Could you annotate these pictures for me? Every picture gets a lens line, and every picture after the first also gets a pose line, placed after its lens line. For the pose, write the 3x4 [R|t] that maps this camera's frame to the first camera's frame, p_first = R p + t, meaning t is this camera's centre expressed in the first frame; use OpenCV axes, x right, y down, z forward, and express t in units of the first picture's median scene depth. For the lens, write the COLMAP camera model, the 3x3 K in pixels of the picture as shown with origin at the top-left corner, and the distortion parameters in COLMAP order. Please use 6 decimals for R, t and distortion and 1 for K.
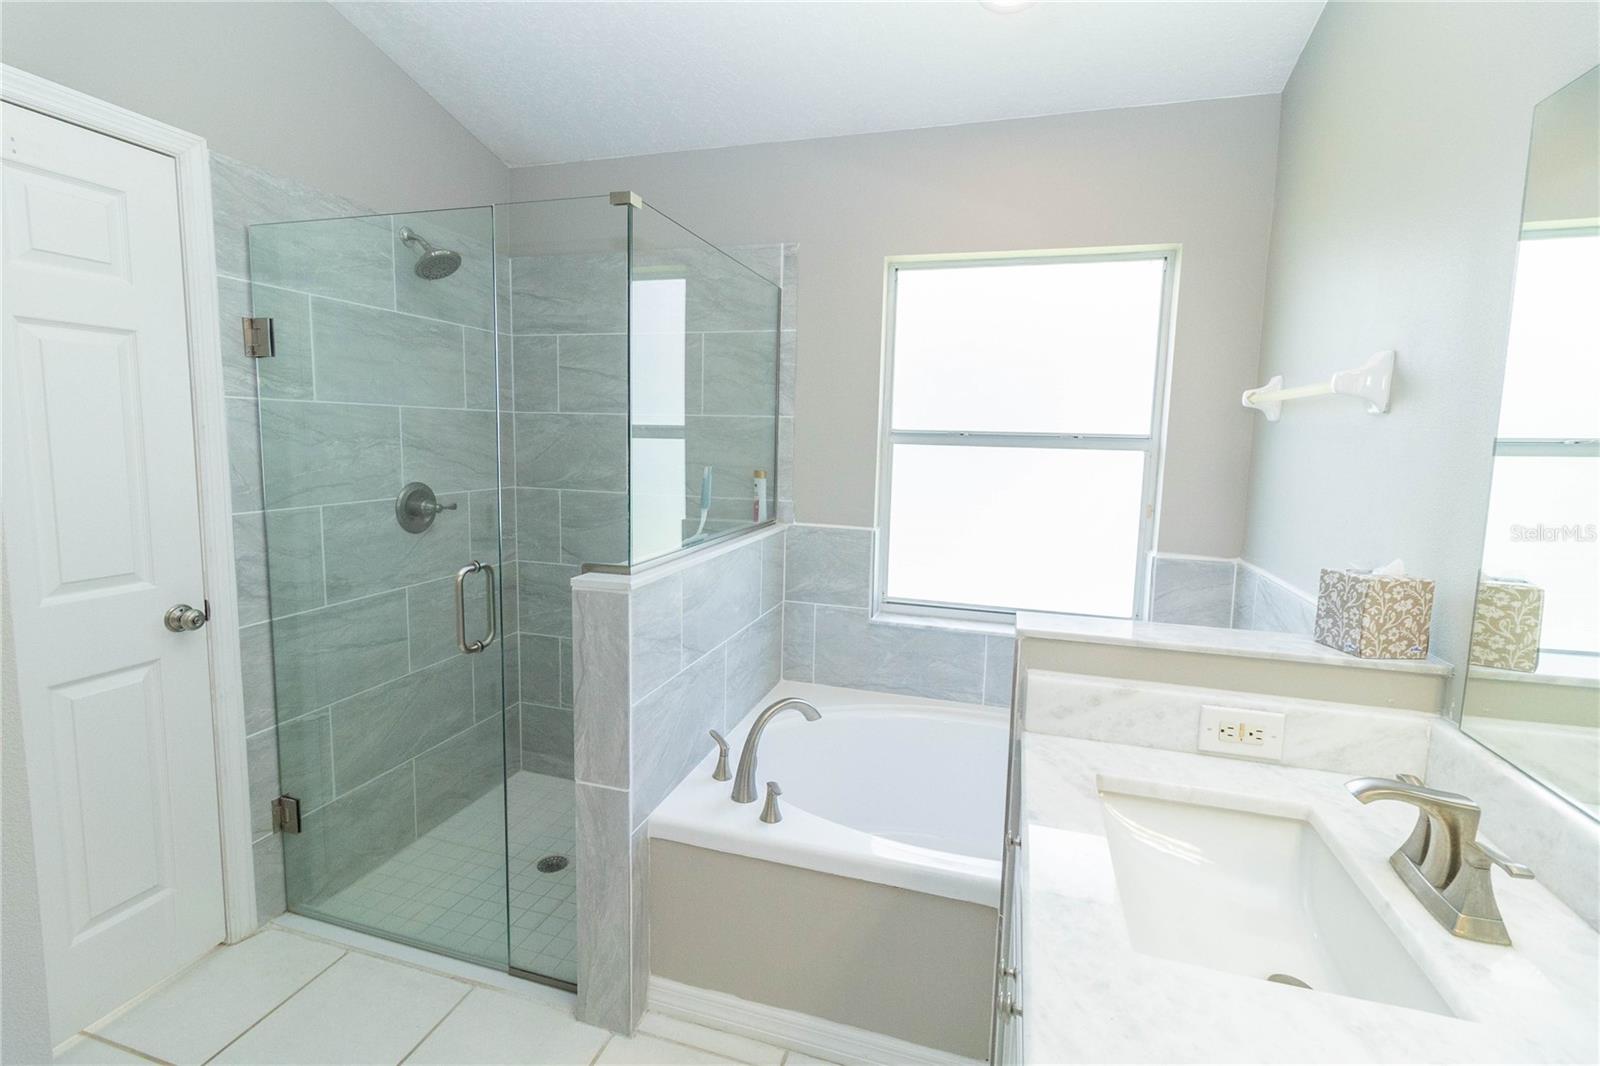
lens RADIAL K [[728.9, 0, 796.0], [0, 728.9, 514.6], [0, 0, 1]] dist [-0.000410, 0.000170]
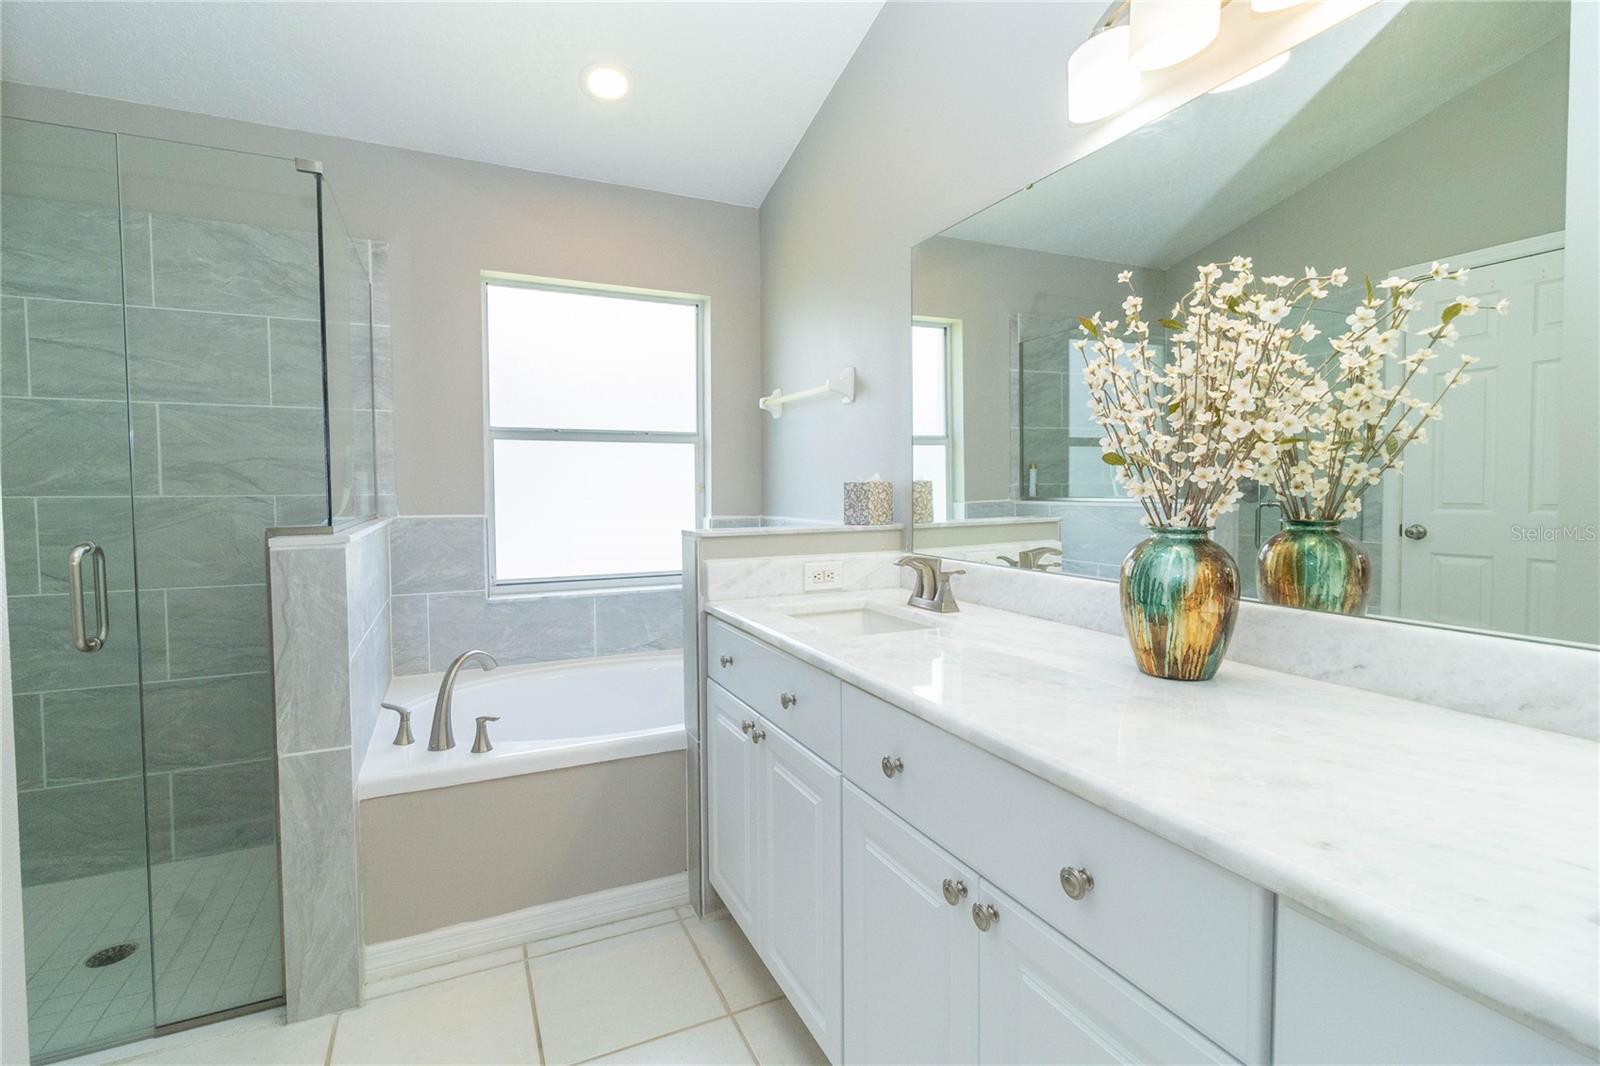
lens RADIAL K [[728.9, 0, 796.0], [0, 728.9, 514.6], [0, 0, 1]] dist [-0.000410, 0.000170]
pose [[0.743474, -0.052387, 0.666710, -0.335675], [0.097158, 0.994811, -0.030177, 0.118421], [-0.661670, 0.087212, 0.744706, -0.142281]]
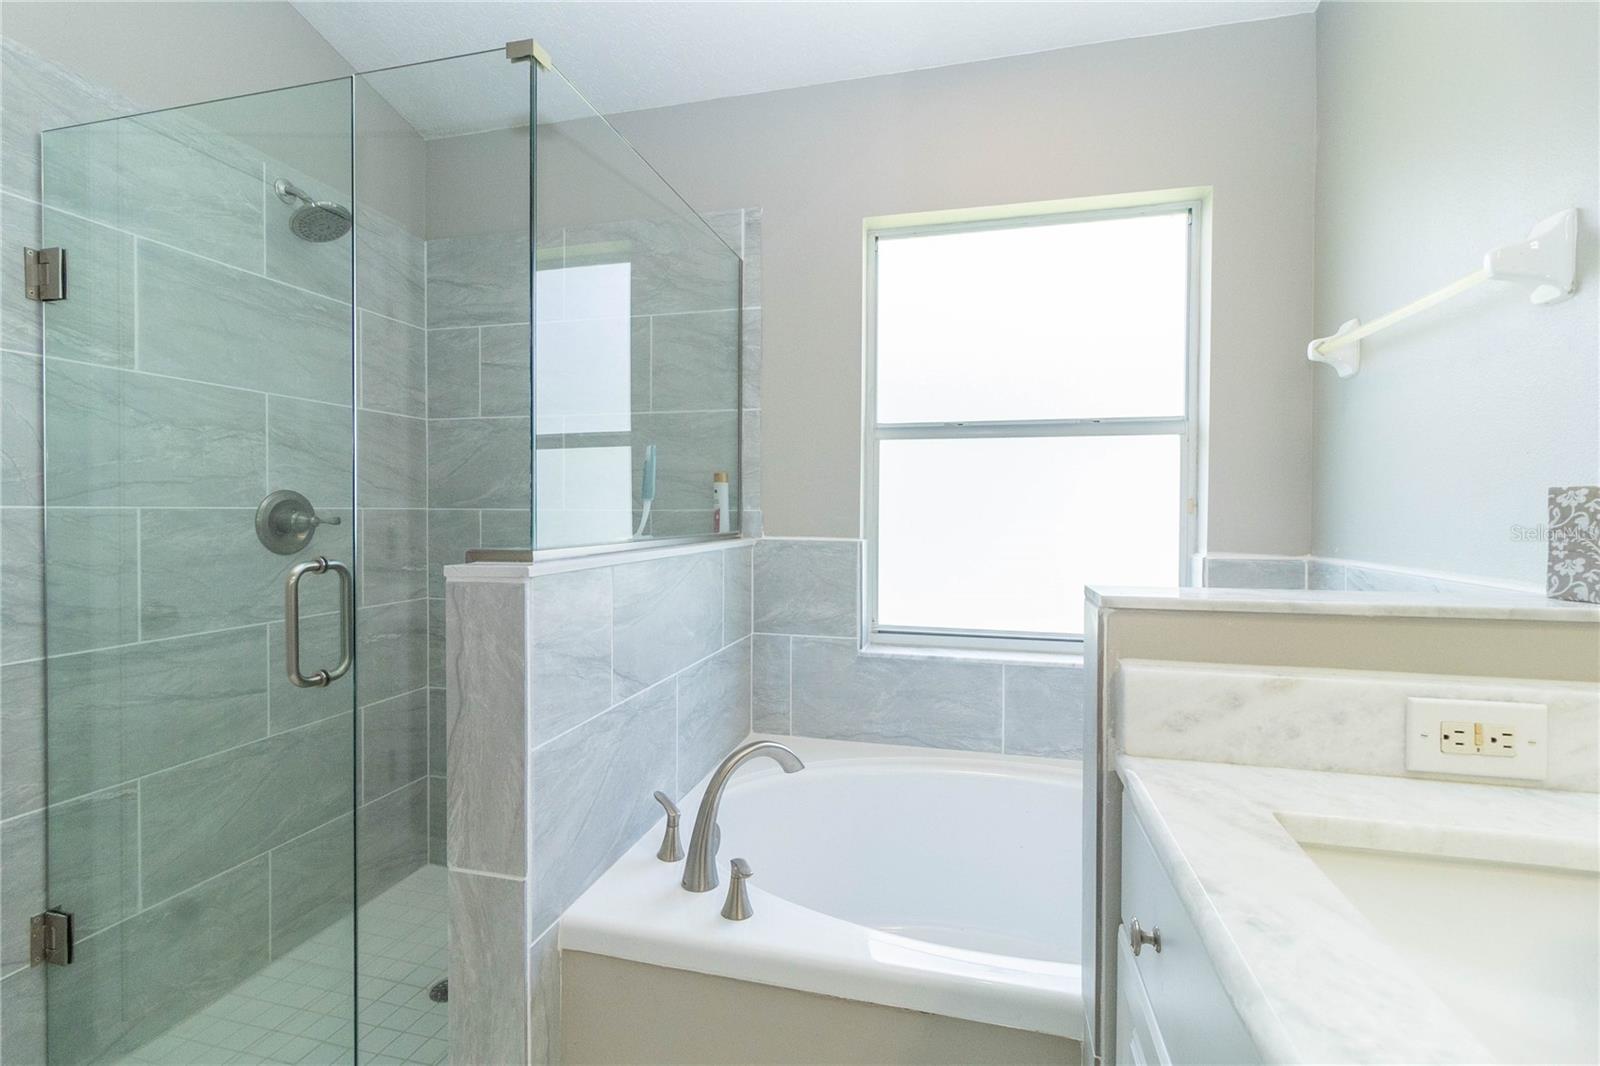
lens RADIAL K [[729.4, 0, 796.1], [0, 729.4, 519.4], [0, 0, 1]] dist [0.000938, -0.000313]
pose [[0.998869, -0.019978, 0.043136, -0.000717], [0.024119, 0.994923, -0.097704, 0.093140], [-0.040965, 0.098633, 0.994280, 0.222535]]
